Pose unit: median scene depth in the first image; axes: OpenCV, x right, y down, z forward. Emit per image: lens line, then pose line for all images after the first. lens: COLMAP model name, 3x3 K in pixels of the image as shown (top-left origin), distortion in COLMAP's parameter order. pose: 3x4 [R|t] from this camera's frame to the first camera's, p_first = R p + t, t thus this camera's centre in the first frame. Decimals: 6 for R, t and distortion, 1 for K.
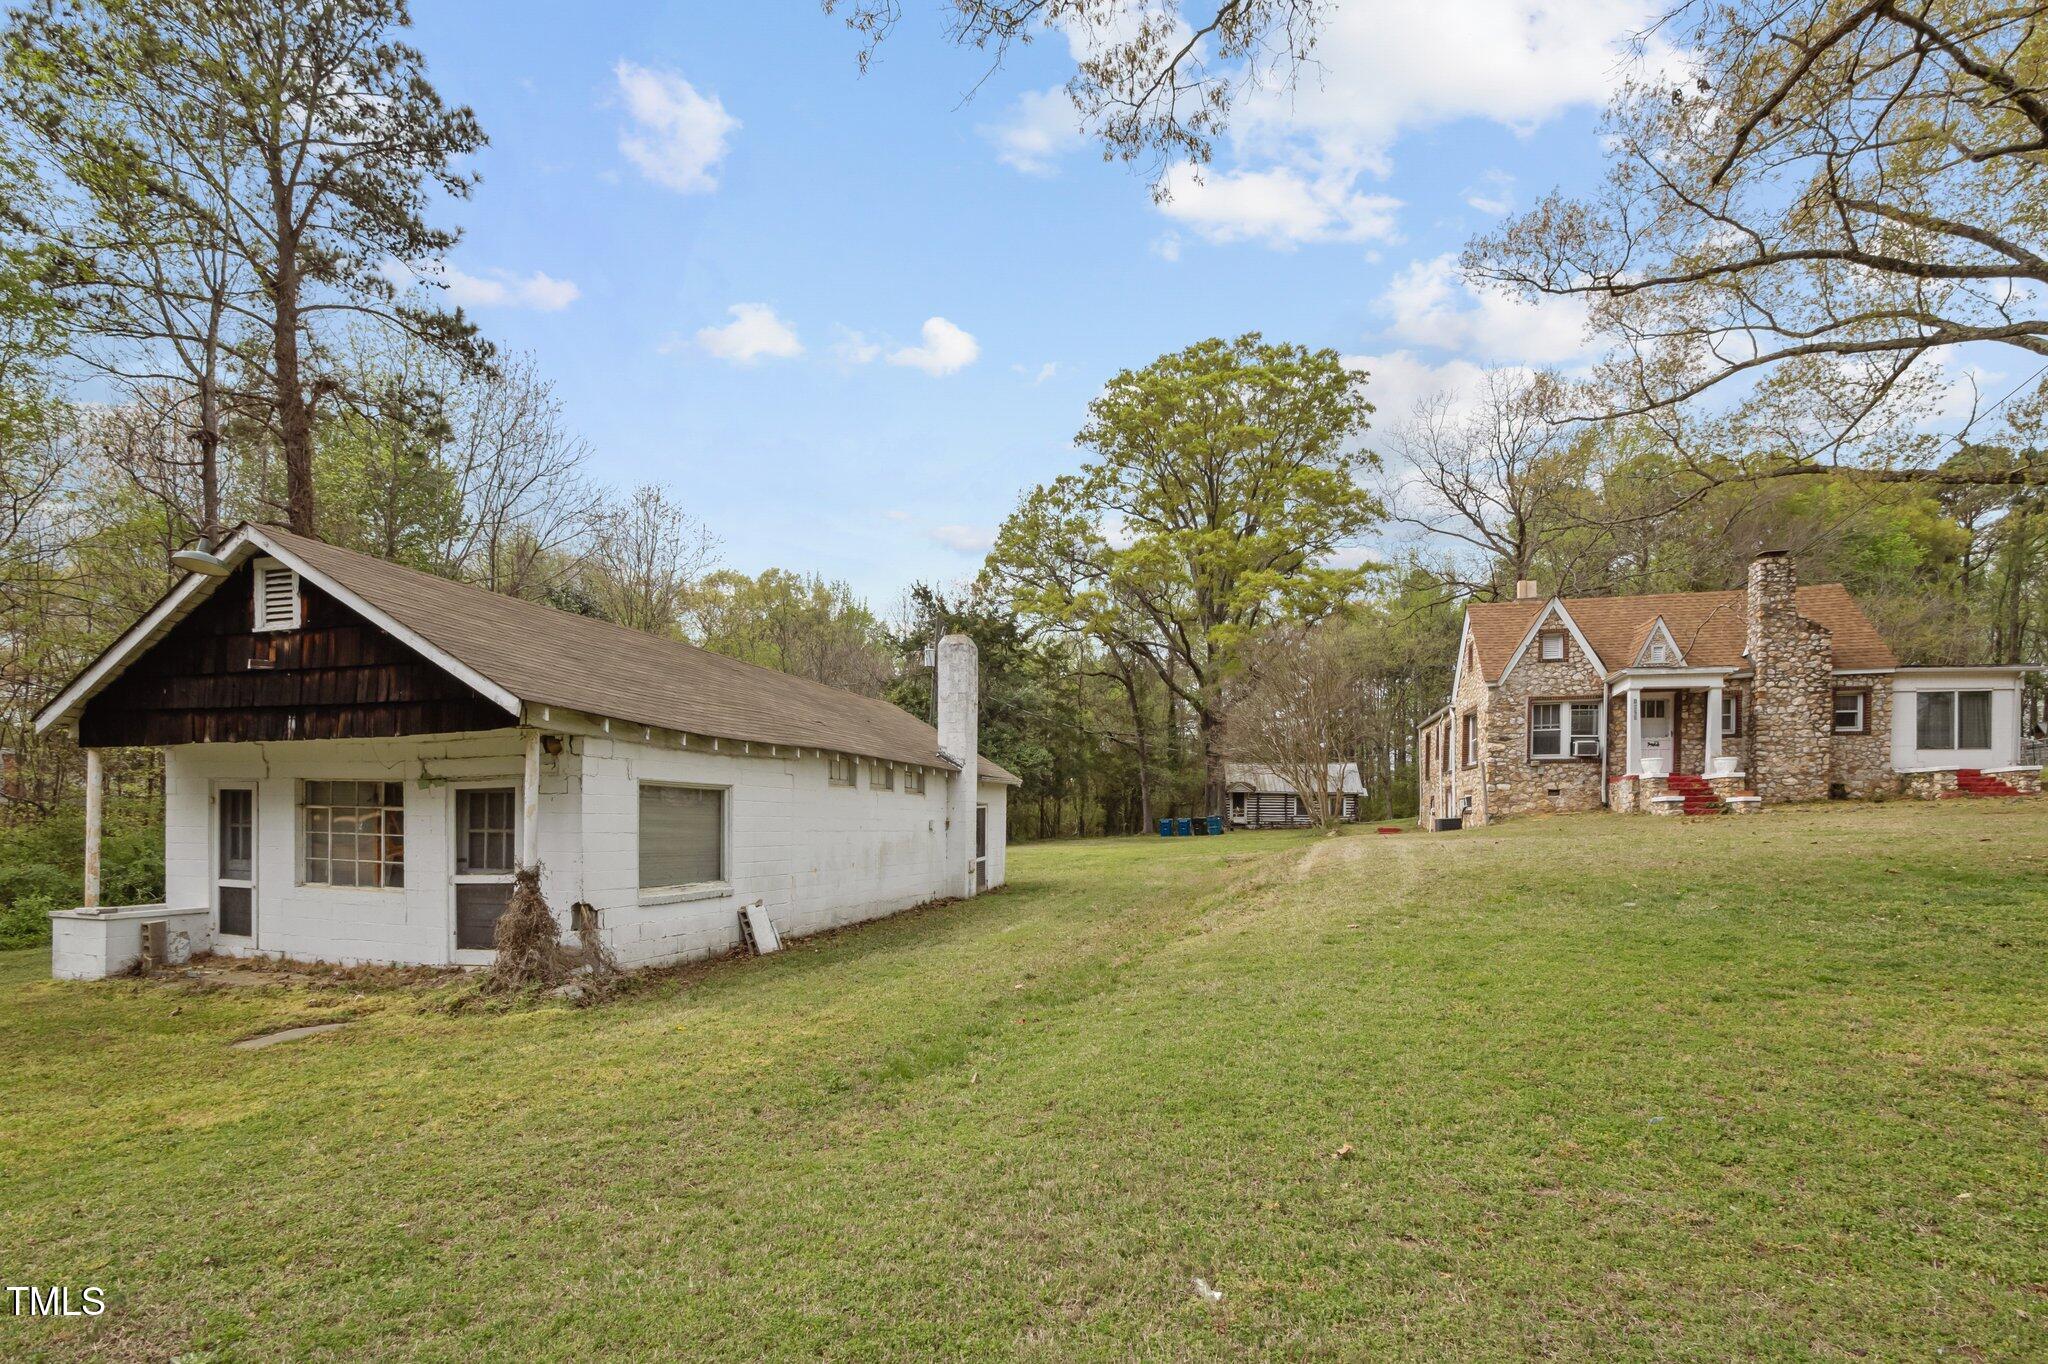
lens RADIAL K [[921.7, 0, 1036.7], [0, 921.7, 828.7], [0, 0, 1]] dist [0.000812, -0.002255]
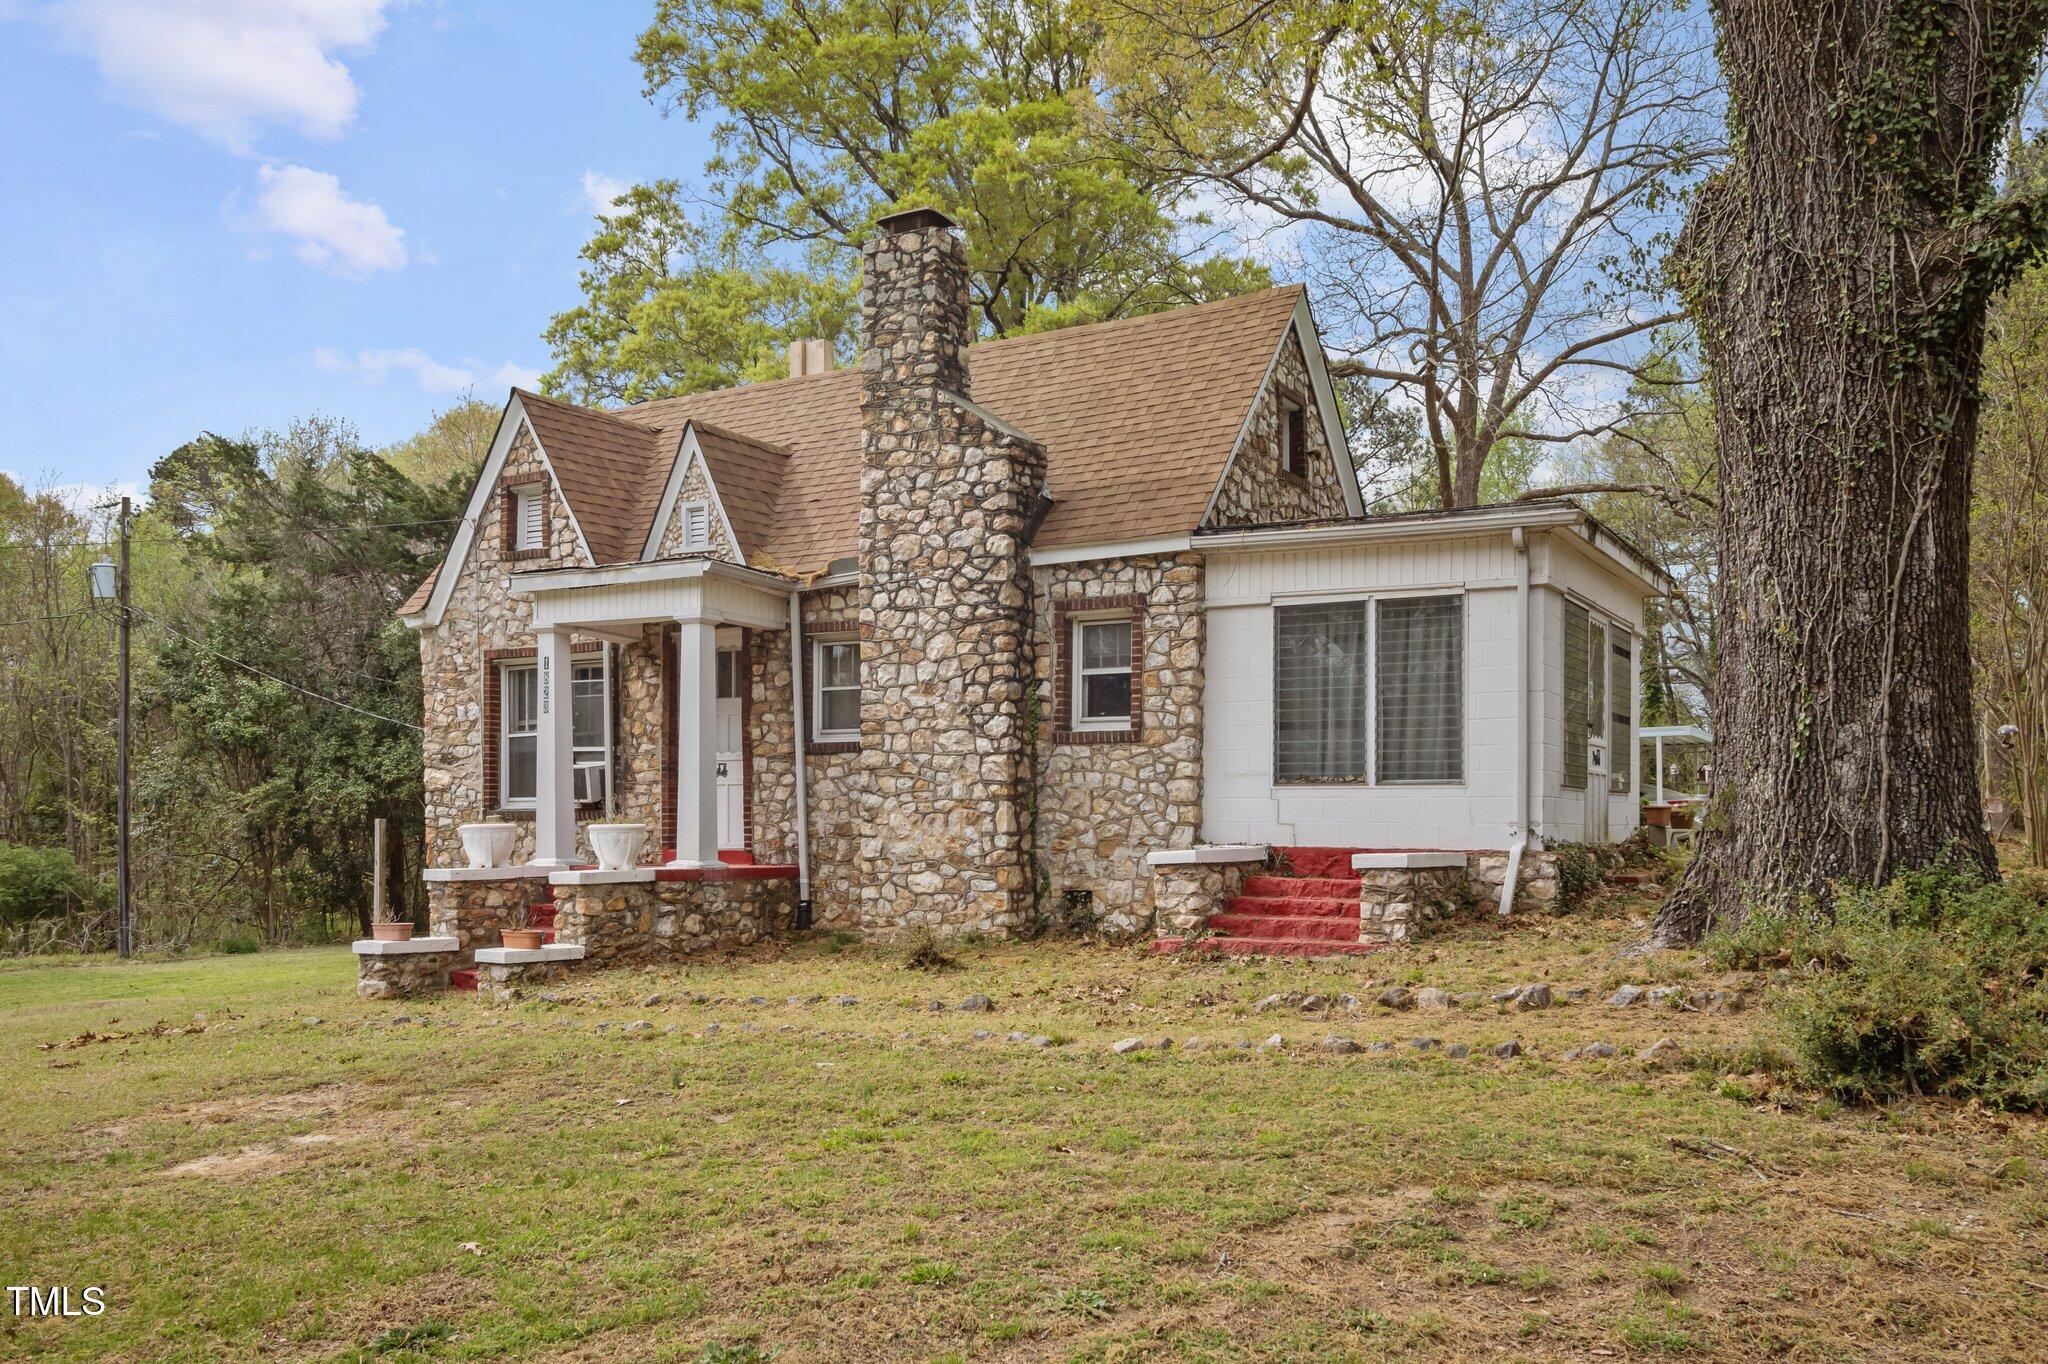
lens RADIAL K [[1668.8, 0, 1048.2], [0, 1668.8, 797.6], [0, 0, 1]] dist [0.017421, -0.007135]
pose [[0.963912, -0.011097, -0.265988, 1.028240], [0.004762, 0.999690, -0.024451, -0.067506], [0.266177, 0.022302, 0.963666, 0.415458]]
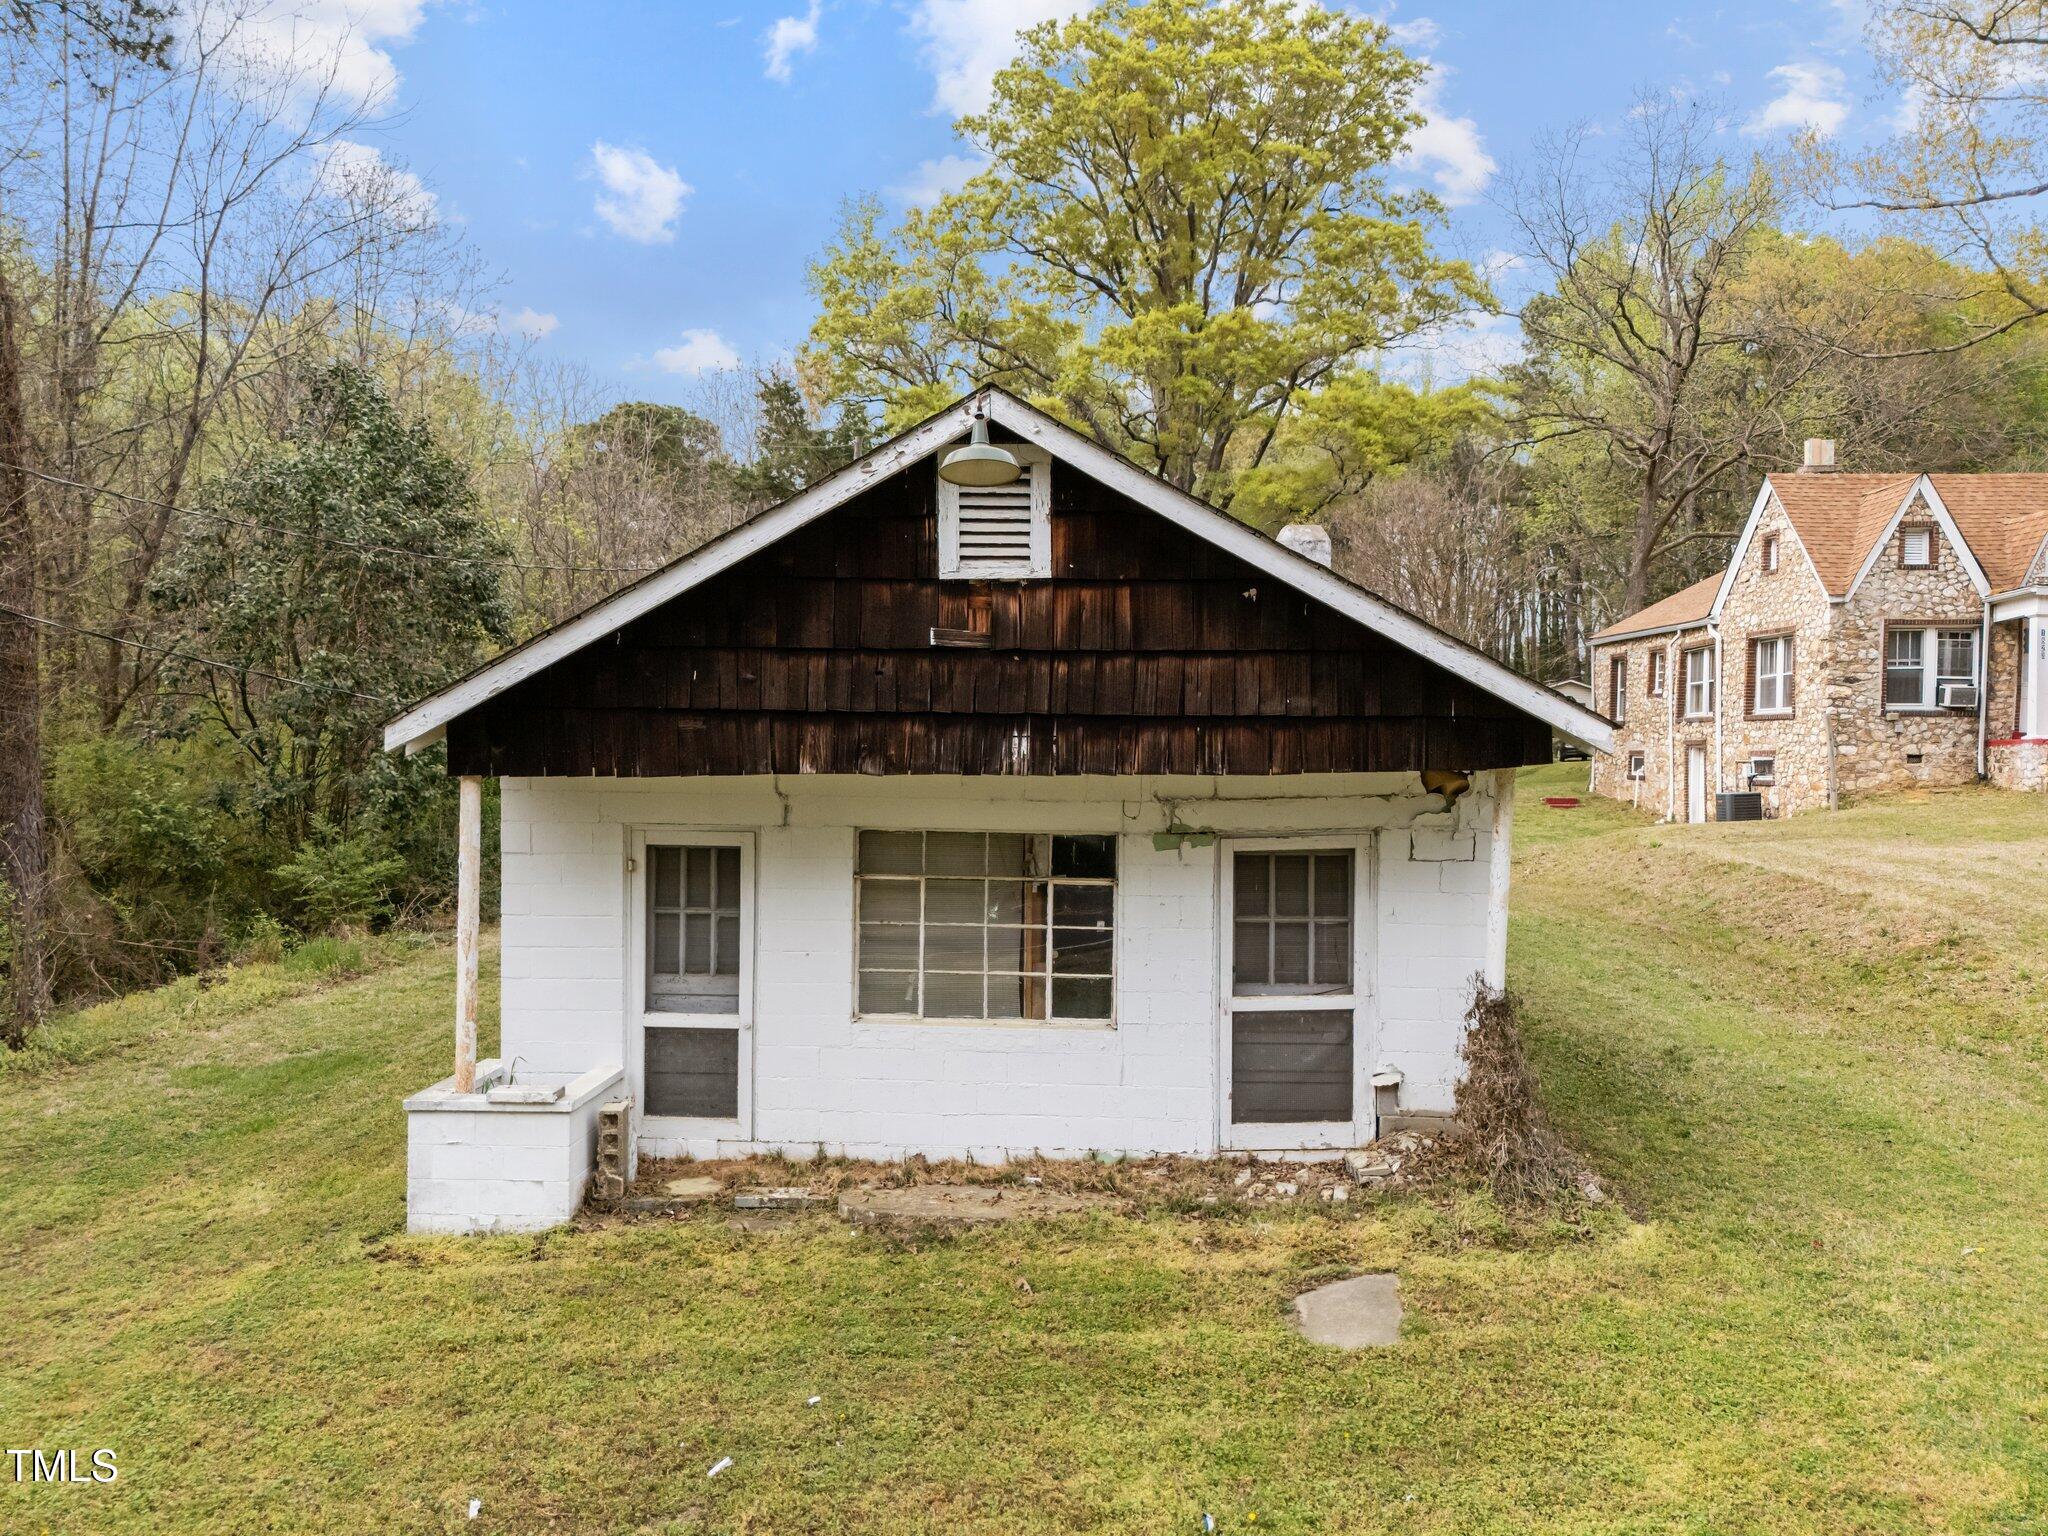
lens RADIAL K [[1566.7, 0, 1033.5], [0, 1566.7, 783.4], [0, 0, 1]] dist [0.079658, -0.072298]
pose [[0.963228, -0.005618, 0.268628, -0.427010], [0.001841, 0.999896, 0.014310, -0.042164], [-0.268681, -0.013289, 0.963138, 0.029451]]
